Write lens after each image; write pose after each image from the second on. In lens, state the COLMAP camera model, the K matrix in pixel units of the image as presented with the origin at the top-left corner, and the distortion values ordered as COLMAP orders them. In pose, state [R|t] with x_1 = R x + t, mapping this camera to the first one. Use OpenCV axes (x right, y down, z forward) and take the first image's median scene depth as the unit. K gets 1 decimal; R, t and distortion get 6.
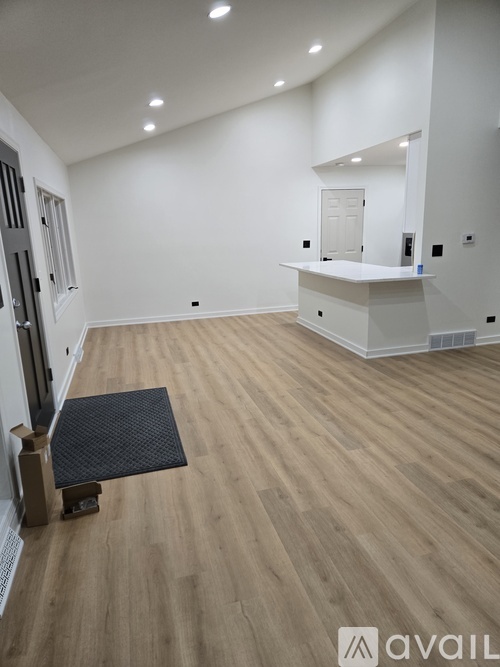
lens RADIAL K [[446.4, 0, 251.3], [0, 446.4, 333.6], [0, 0, 1]] dist [0.041311, -0.000271]
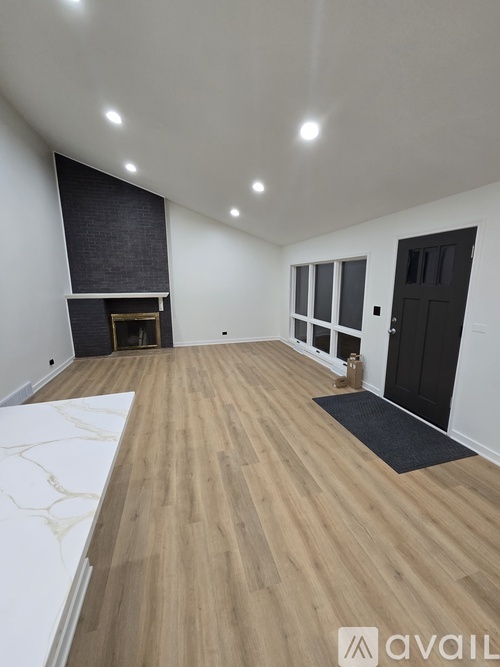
lens RADIAL K [[271.2, 0, 249.9], [0, 271.2, 334.2], [0, 0, 1]] dist [0.002816, -0.000144]
pose [[-0.999362, 0.031567, 0.016703, 0.094243], [0.035668, 0.905848, 0.422099, -0.427741], [-0.001806, 0.422426, -0.906396, 1.646163]]
